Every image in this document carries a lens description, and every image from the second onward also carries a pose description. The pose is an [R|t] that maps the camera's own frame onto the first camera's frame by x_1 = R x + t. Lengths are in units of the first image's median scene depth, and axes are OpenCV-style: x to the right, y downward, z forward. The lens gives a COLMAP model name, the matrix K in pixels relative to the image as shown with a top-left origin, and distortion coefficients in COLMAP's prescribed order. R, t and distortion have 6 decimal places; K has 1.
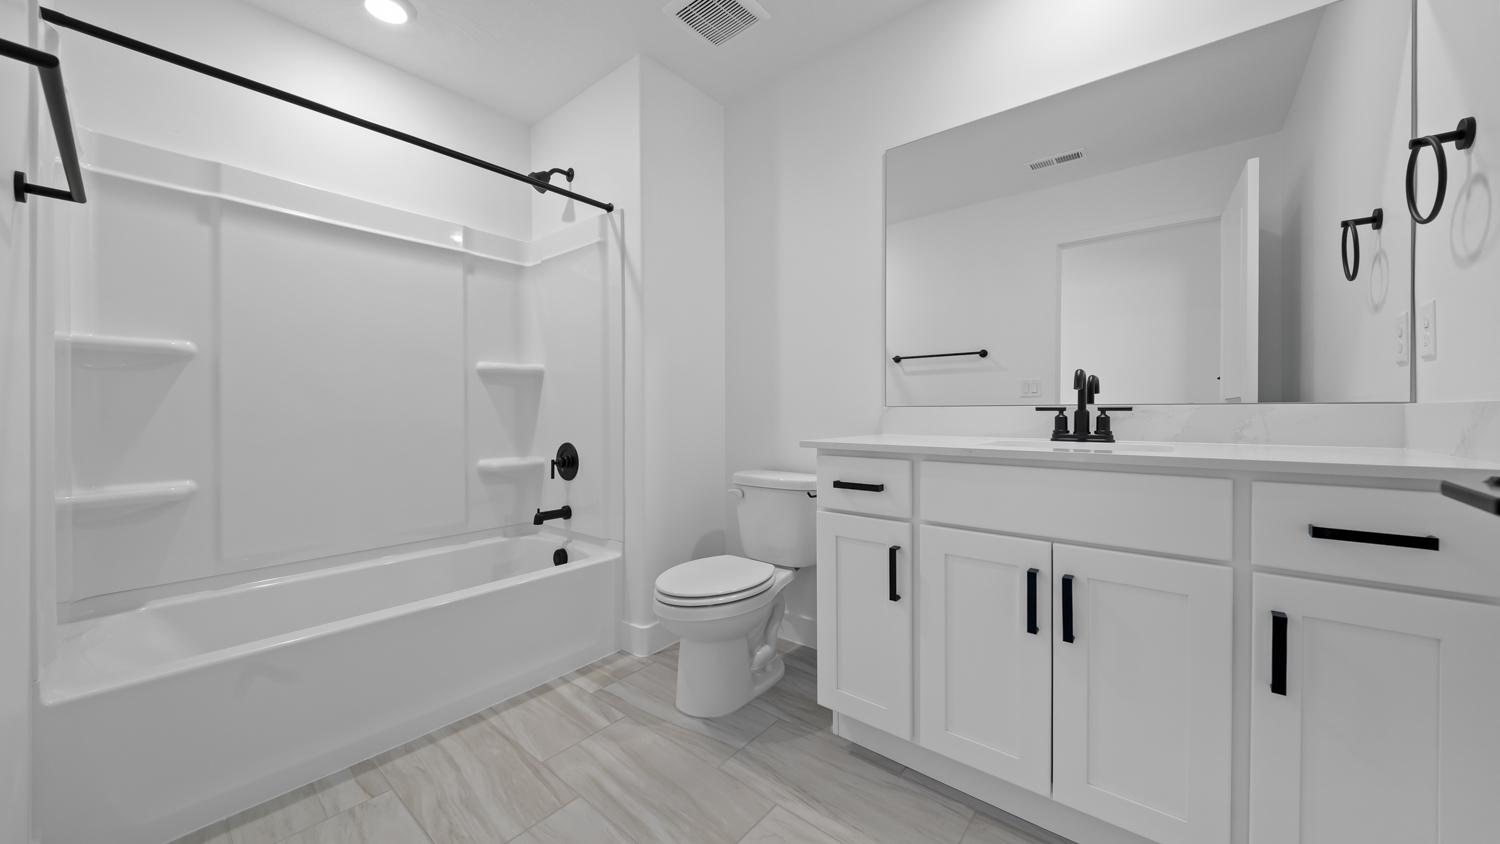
lens RADIAL K [[520.9, 0, 743.3], [0, 520.9, 418.9], [0, 0, 1]] dist [0.005599, -0.005254]
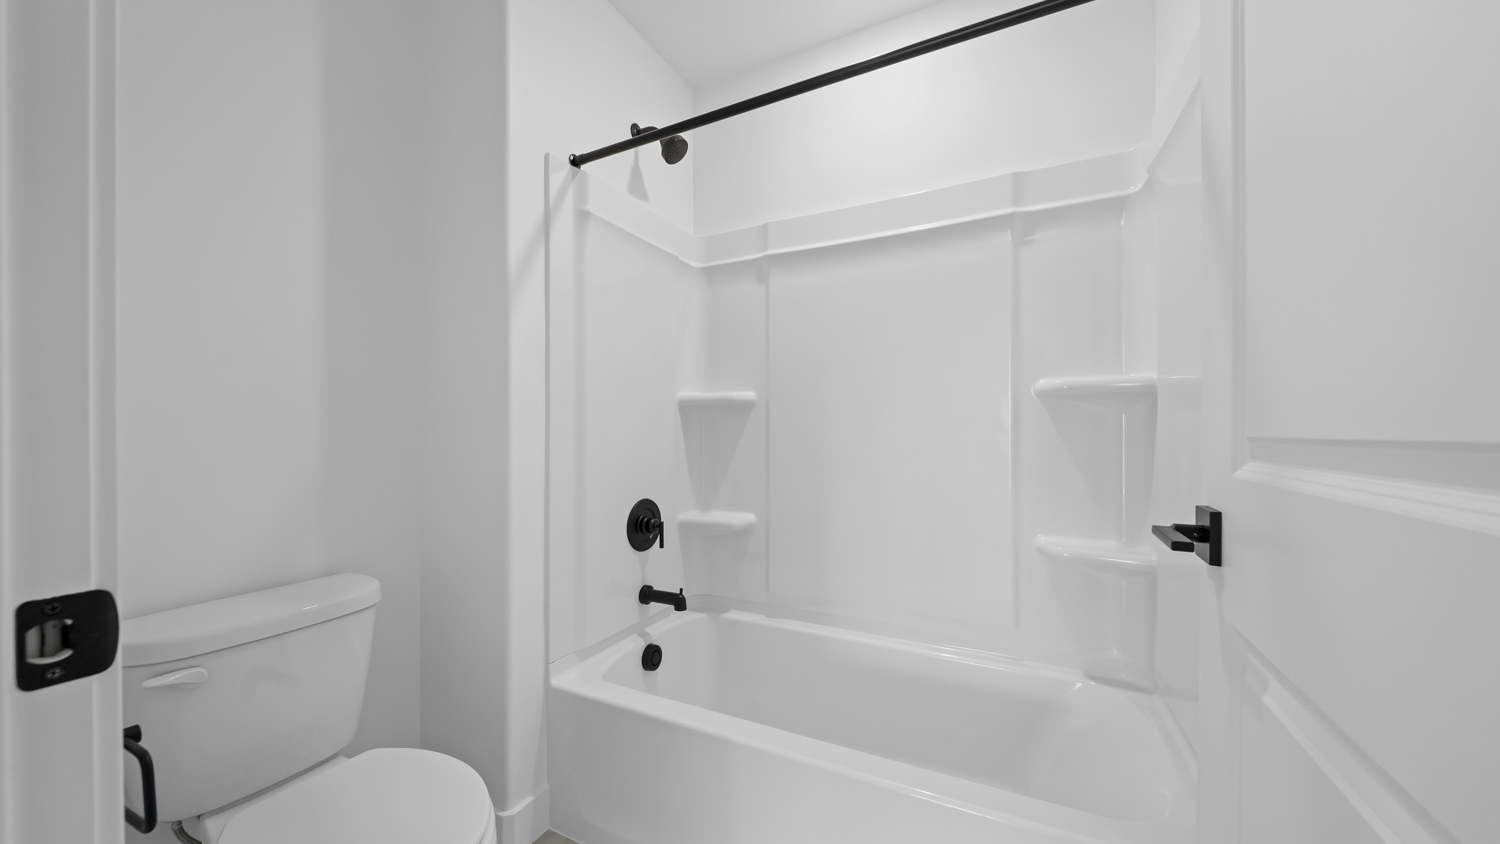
lens RADIAL K [[520.9, 0, 743.3], [0, 520.9, 418.9], [0, 0, 1]] dist [0.005599, -0.005254]
pose [[0.218132, -0.006507, -0.975898, 0.034860], [-0.002417, 0.999971, -0.007208, -0.077551], [0.975916, 0.003931, 0.218110, 0.721287]]
